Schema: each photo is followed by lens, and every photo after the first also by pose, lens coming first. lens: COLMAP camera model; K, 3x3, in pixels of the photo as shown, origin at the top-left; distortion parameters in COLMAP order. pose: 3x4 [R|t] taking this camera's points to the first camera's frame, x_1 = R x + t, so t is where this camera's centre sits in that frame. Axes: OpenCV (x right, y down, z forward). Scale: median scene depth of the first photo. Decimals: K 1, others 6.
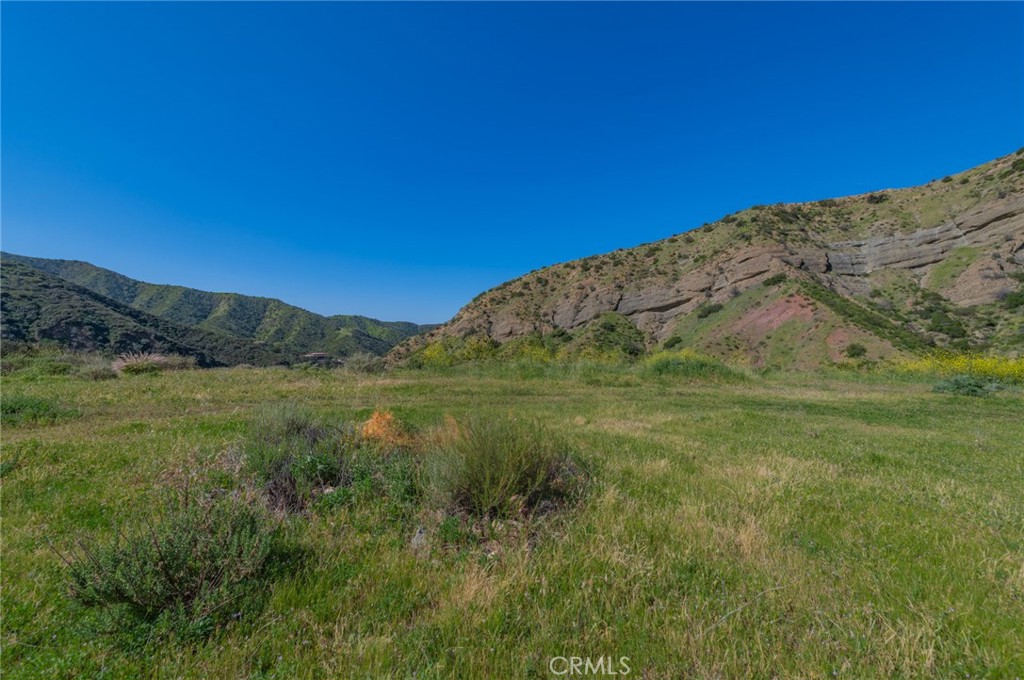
lens RADIAL K [[398.8, 0, 513.1], [0, 398.8, 342.0], [0, 0, 1]] dist [0.018703, -0.004964]
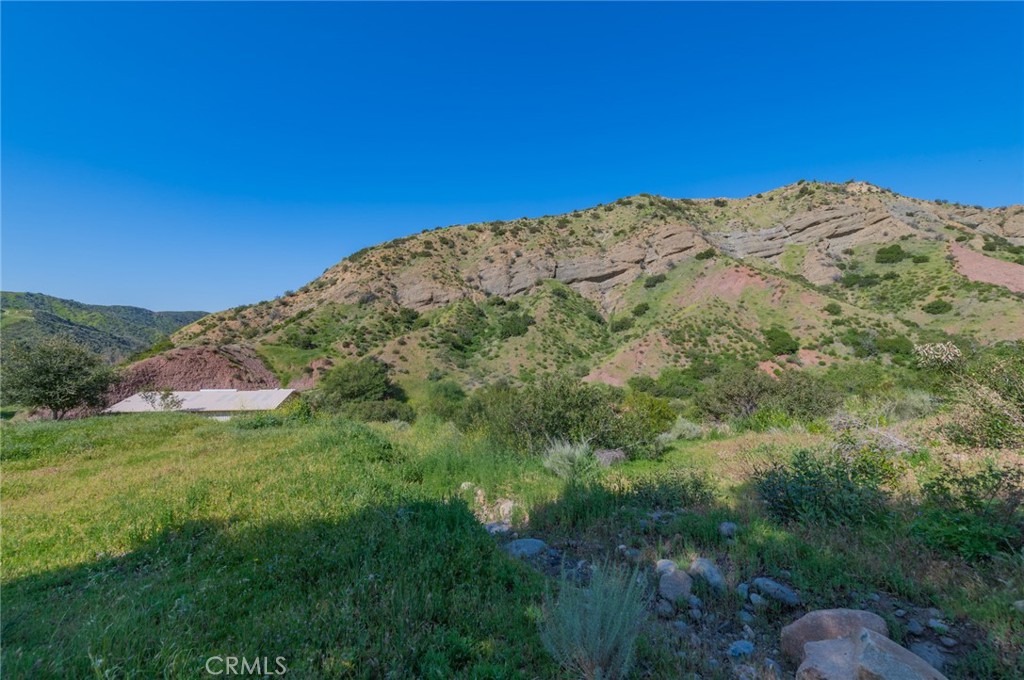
lens RADIAL K [[398.8, 0, 514.2], [0, 398.8, 342.2], [0, 0, 1]] dist [0.018703, -0.004964]
pose [[0.865883, -0.008006, 0.500182, -0.249423], [0.003254, 0.999941, 0.010371, 0.050871], [-0.500235, -0.007352, 0.865858, 0.250003]]
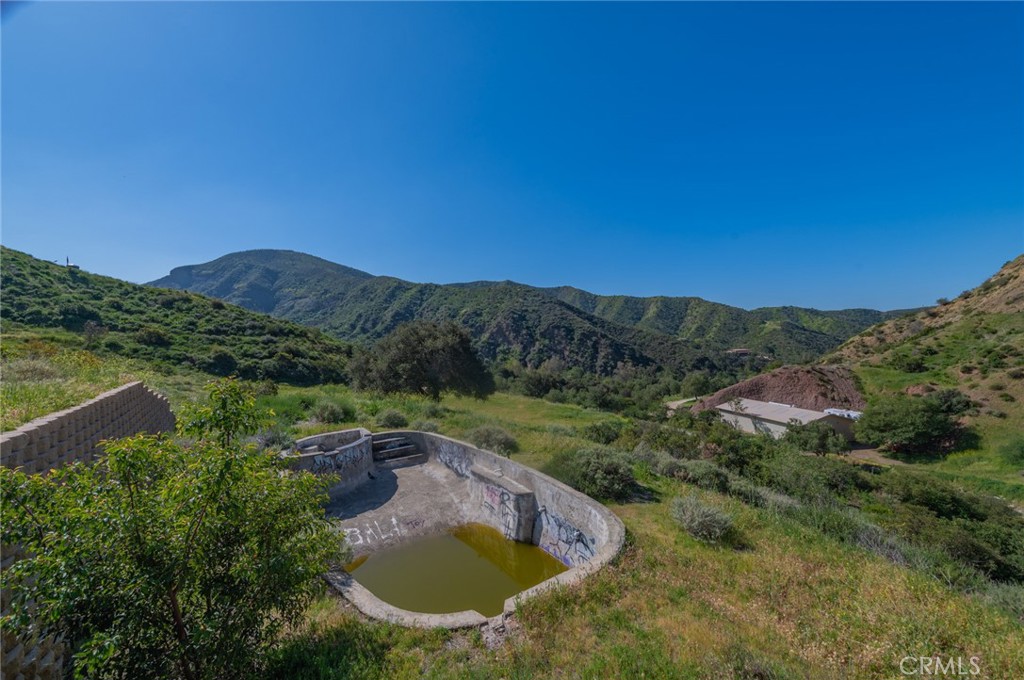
lens RADIAL K [[398.8, 0, 511.9], [0, 398.8, 341.8], [0, 0, 1]] dist [0.018703, -0.004964]
pose [[0.564094, -0.020488, -0.825456, -0.068724], [0.024504, 0.999667, -0.008067, 0.015272], [0.825347, -0.015676, 0.564408, 0.144347]]
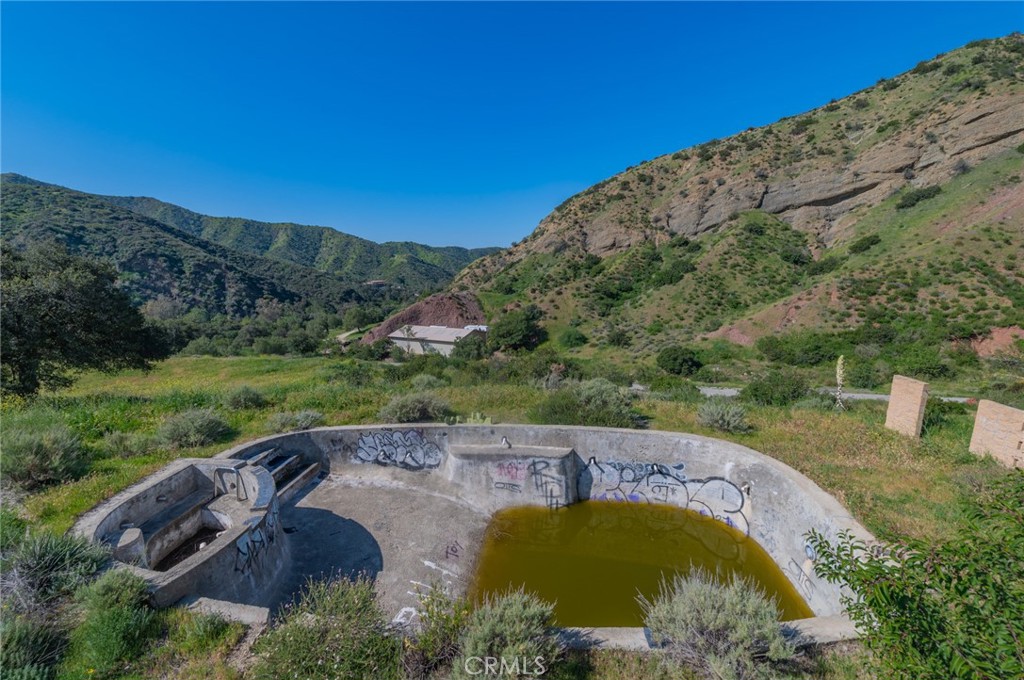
lens RADIAL K [[398.8, 0, 512.3], [0, 398.8, 342.9], [0, 0, 1]] dist [0.018703, -0.004964]
pose [[0.992803, -0.012863, -0.119068, -0.116781], [0.035285, 0.981500, 0.188185, 0.012913], [0.114445, -0.191032, 0.974889, 0.129920]]
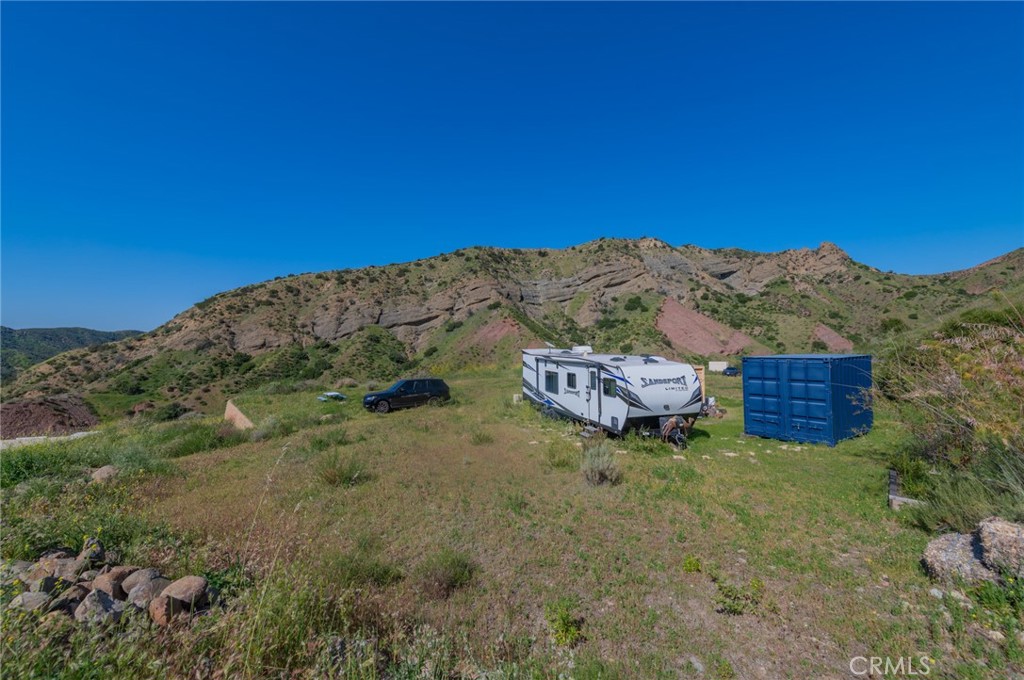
lens RADIAL K [[398.8, 0, 513.7], [0, 398.8, 343.9], [0, 0, 1]] dist [0.018703, -0.004964]
pose [[0.778800, -0.014587, 0.627103, -0.138746], [0.020029, 0.999798, -0.001617, -0.011662], [-0.626953, 0.013820, 0.778934, -0.106072]]
